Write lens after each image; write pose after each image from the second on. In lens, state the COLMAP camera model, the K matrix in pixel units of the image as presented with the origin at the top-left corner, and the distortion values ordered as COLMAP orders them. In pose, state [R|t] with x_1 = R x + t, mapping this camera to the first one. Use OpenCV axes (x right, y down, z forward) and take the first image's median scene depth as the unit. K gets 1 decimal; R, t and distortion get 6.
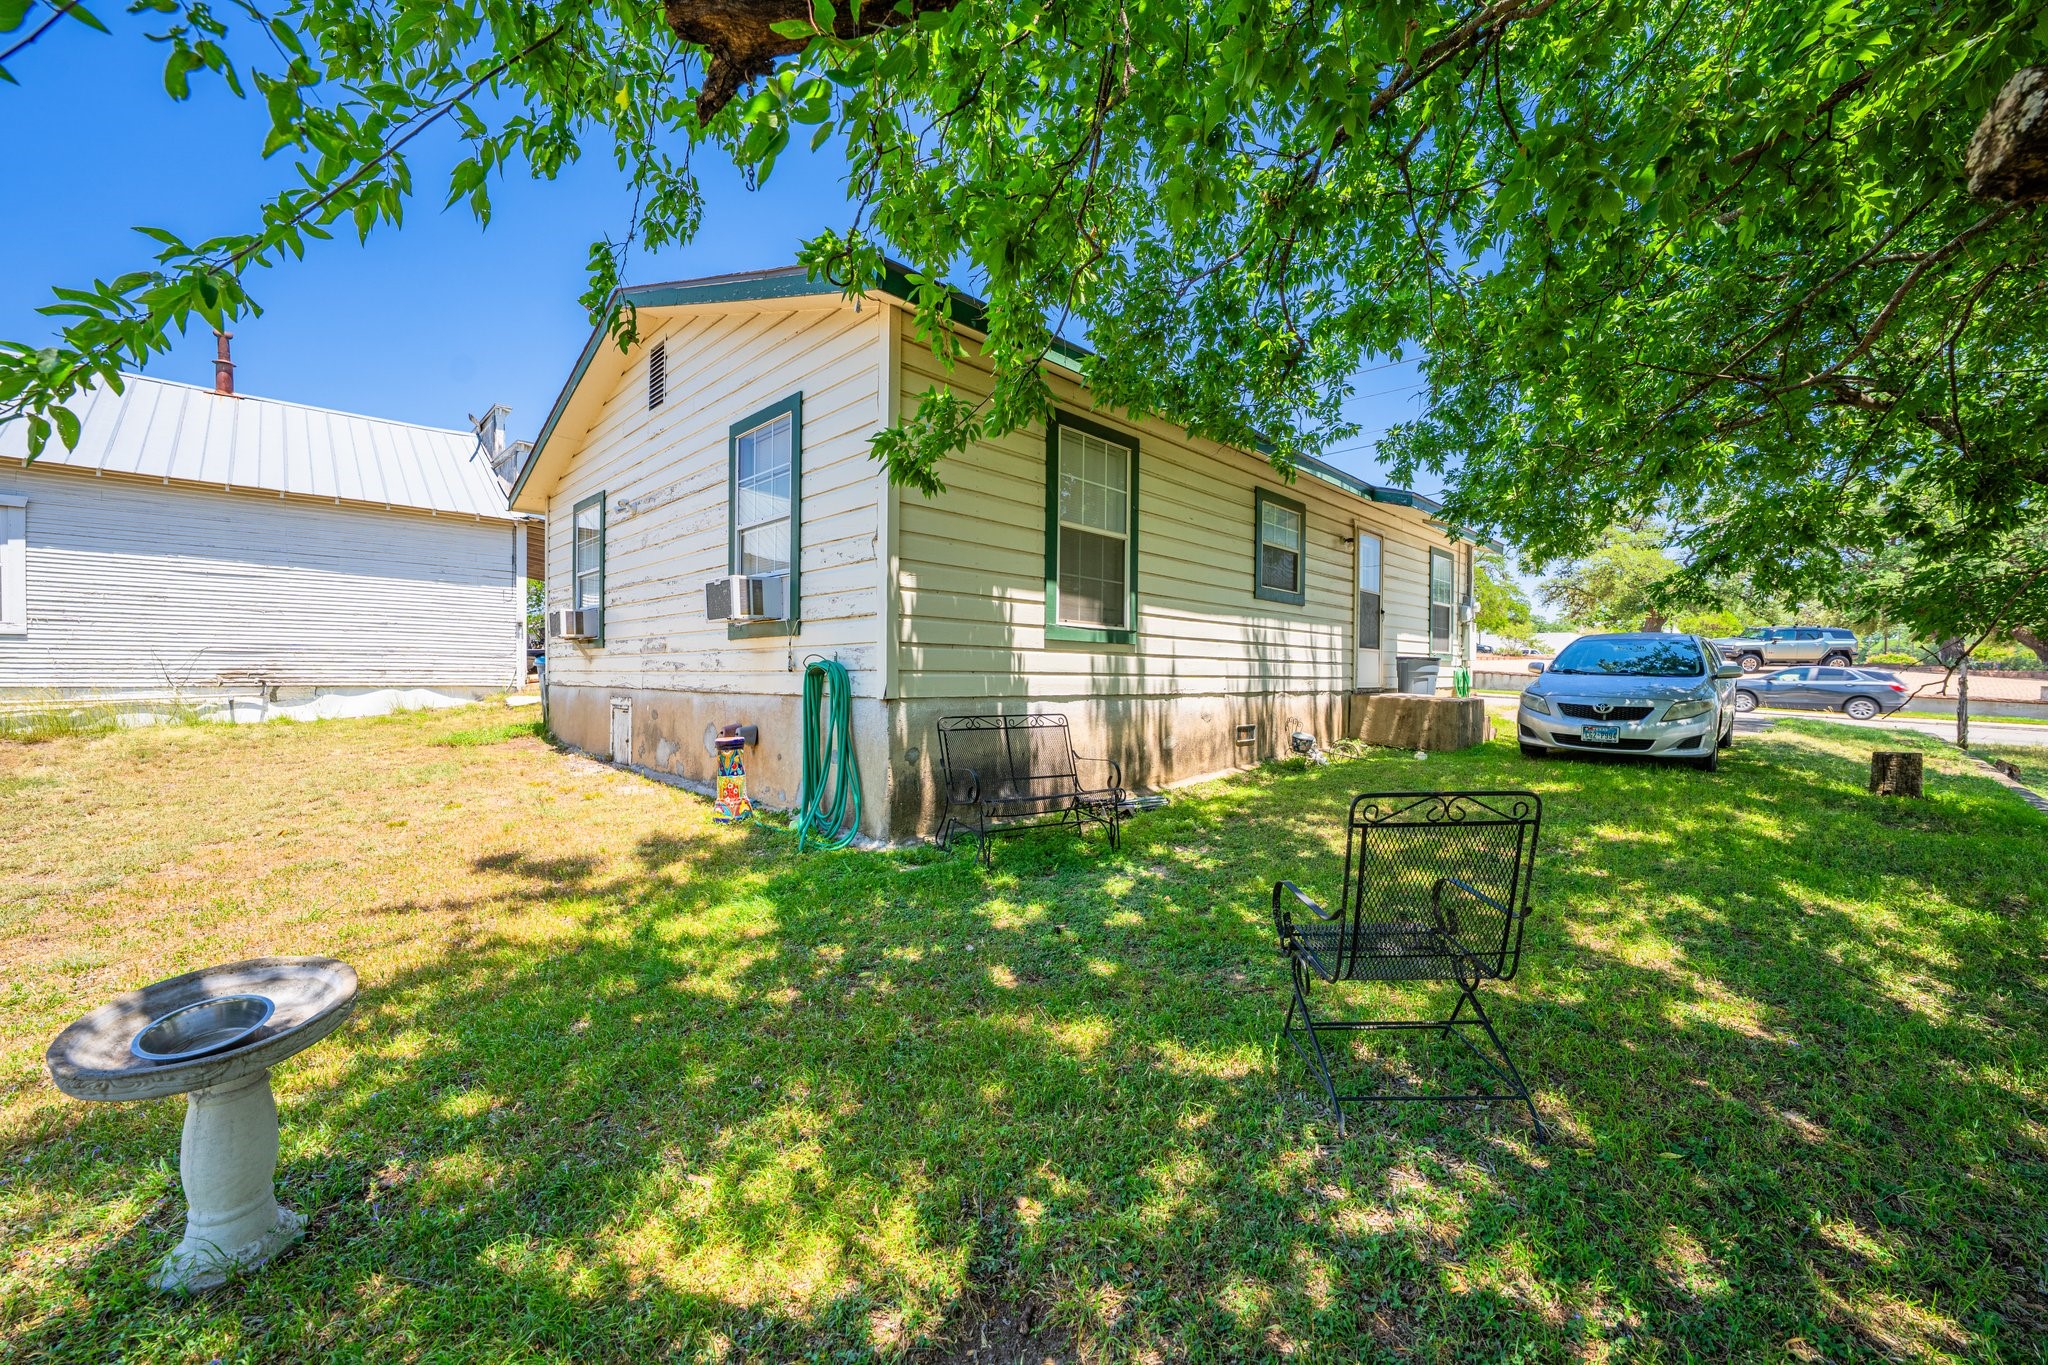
lens RADIAL K [[809.1, 0, 1024.0], [0, 809.1, 682.5], [0, 0, 1]] dist [-0.061552, -0.000019]
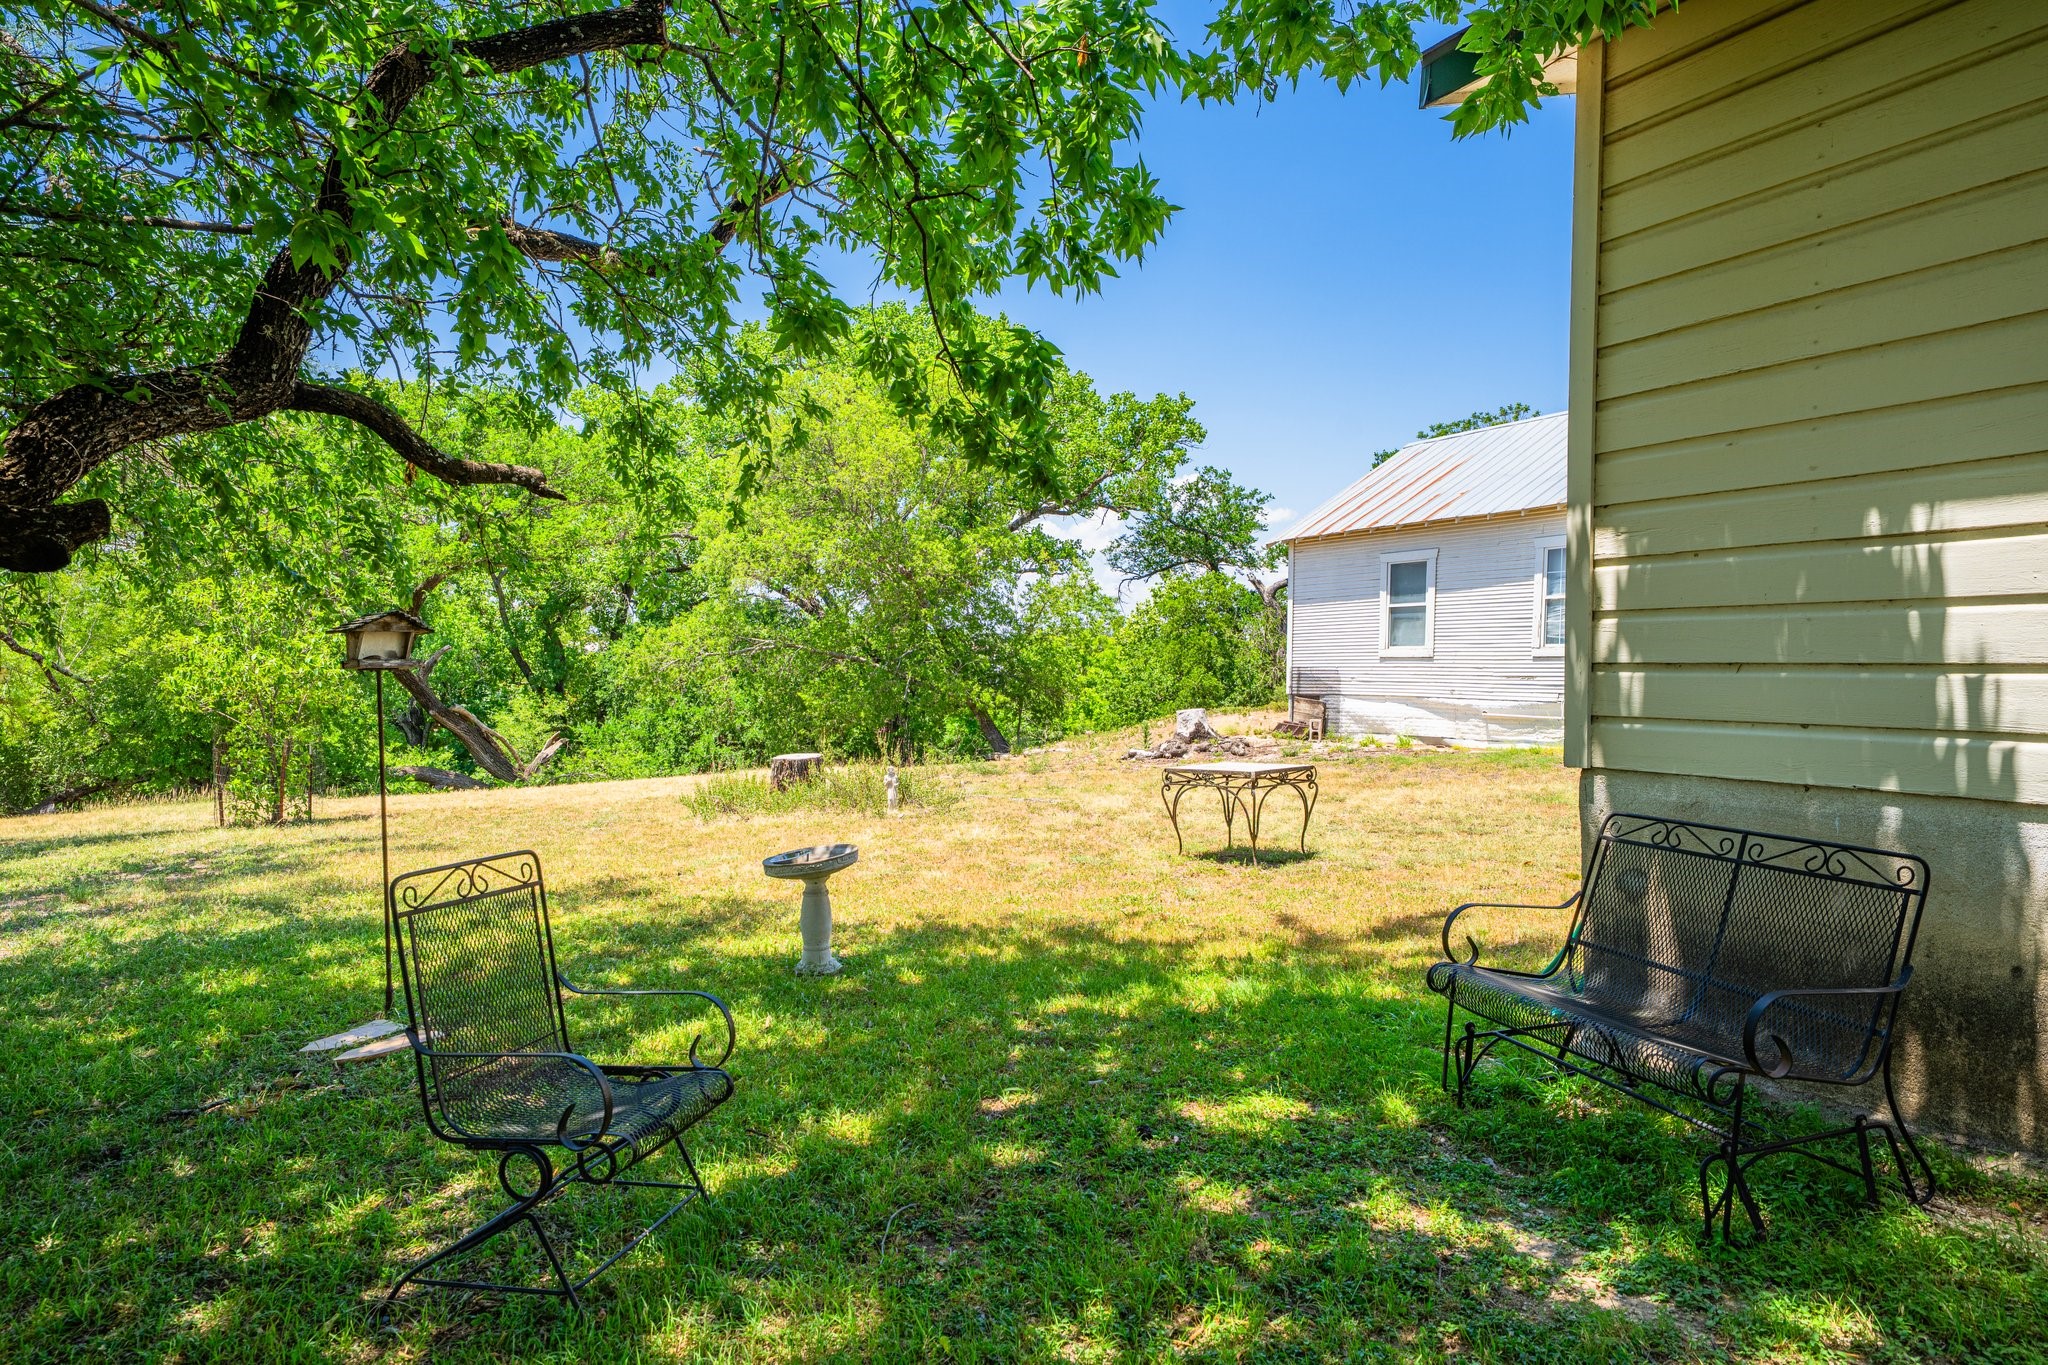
lens RADIAL K [[1252.1, 0, 1031.2], [0, 1252.1, 703.8], [0, 0, 1]] dist [0.000607, 0.000525]
pose [[-0.294511, 0.028973, -0.955209, 0.936098], [-0.005641, 0.999470, 0.032055, -0.059295], [0.955632, 0.014829, -0.294191, 1.111973]]
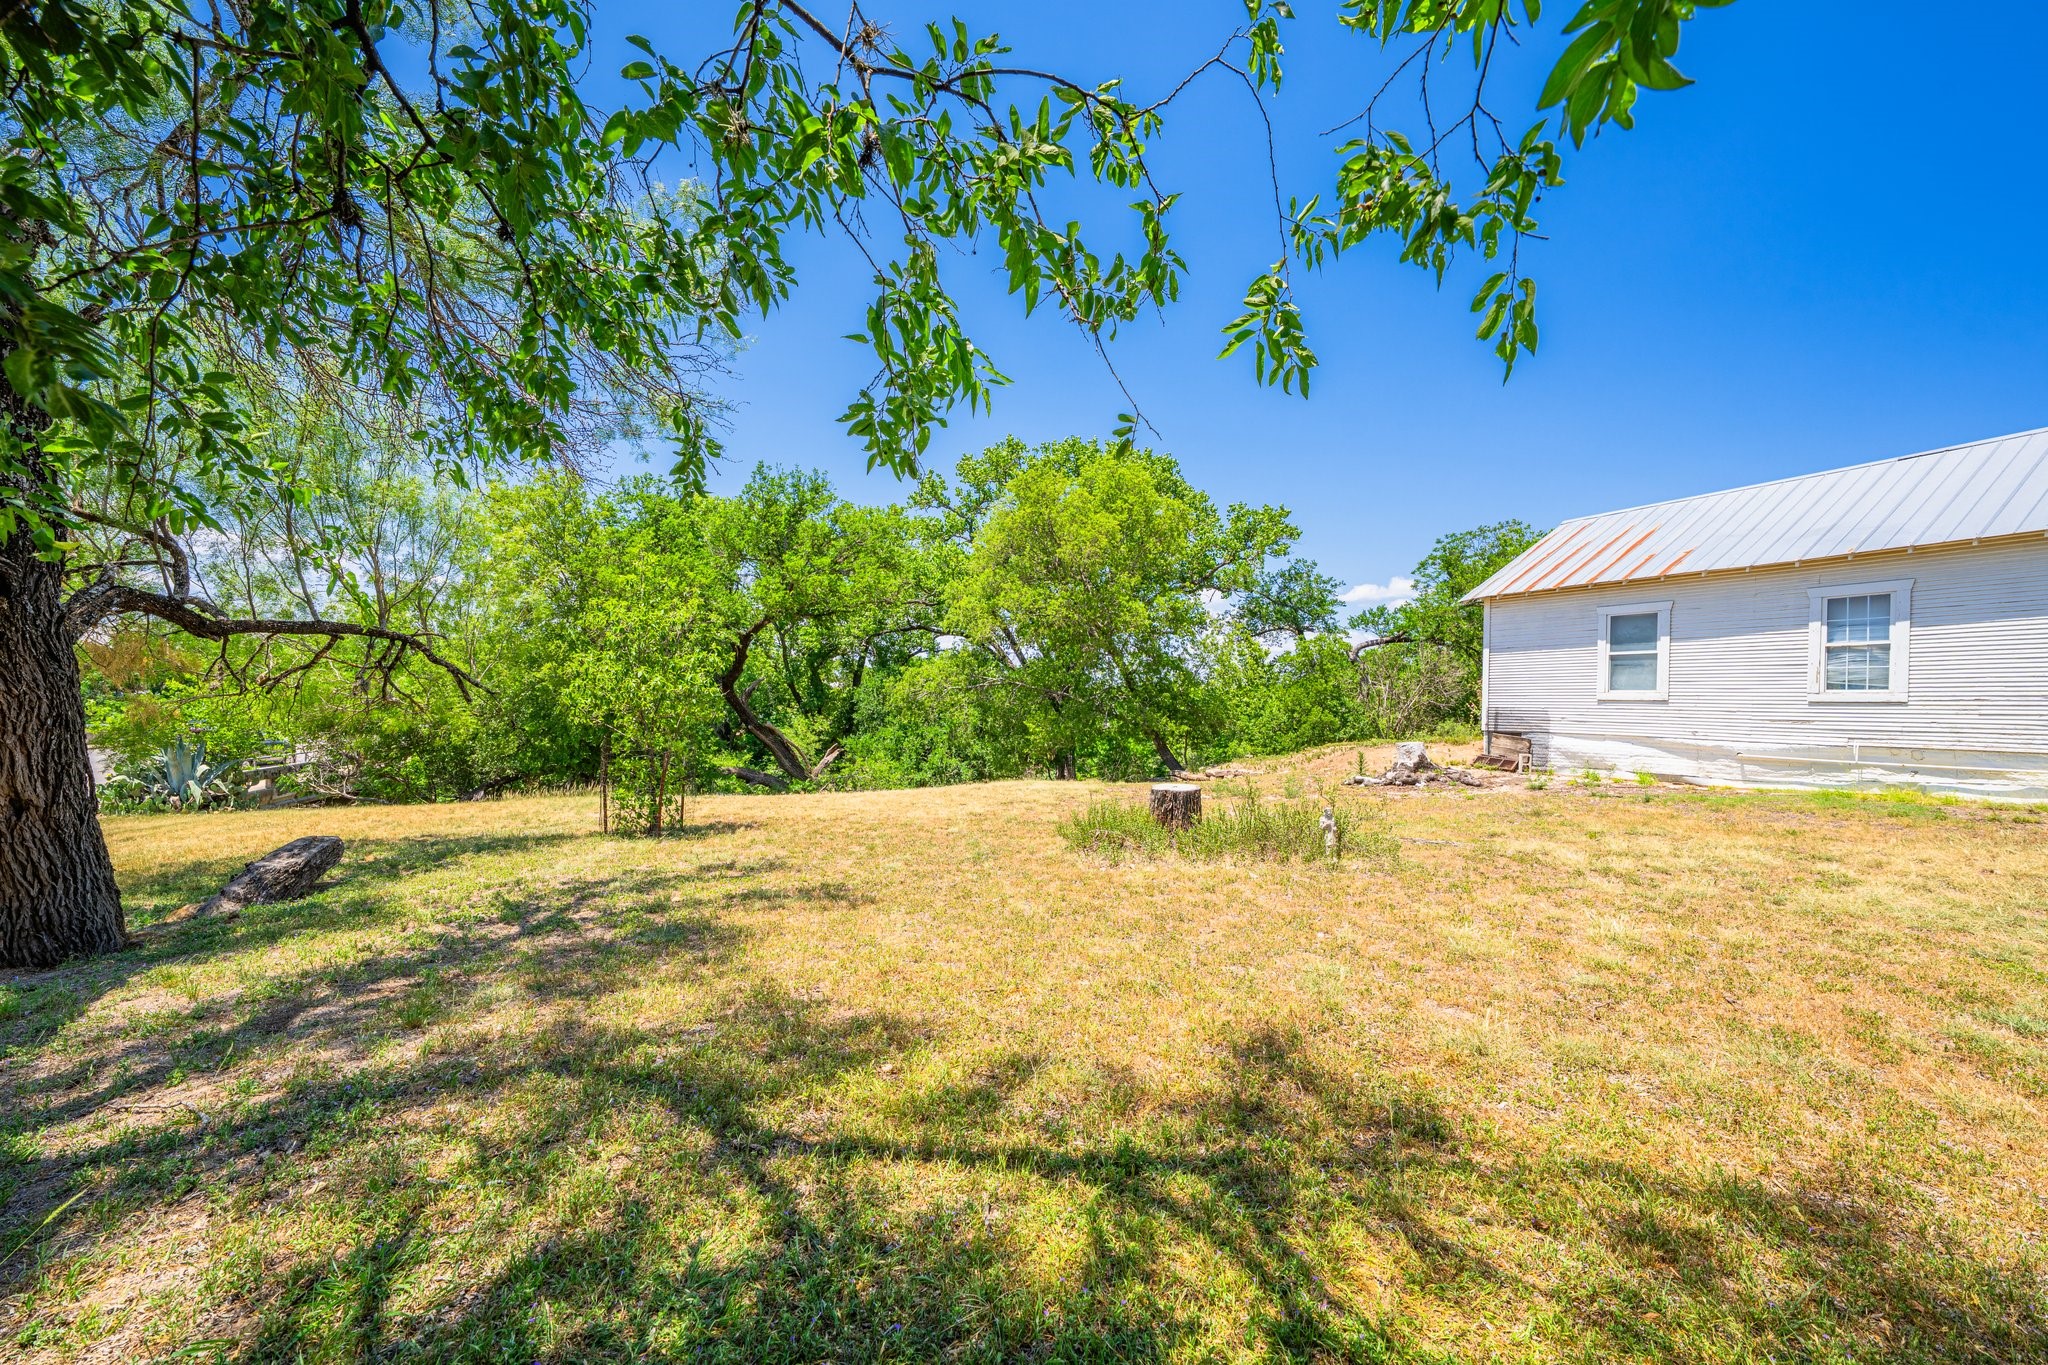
lens RADIAL K [[827.9, 0, 1022.3], [0, 827.9, 687.6], [0, 0, 1]] dist [-0.033280, 0.008594]
pose [[-0.388911, -0.025325, -0.920927, 0.489836], [-0.027664, 0.999492, -0.015803, -0.039007], [0.920860, 0.019331, -0.389414, 0.559873]]
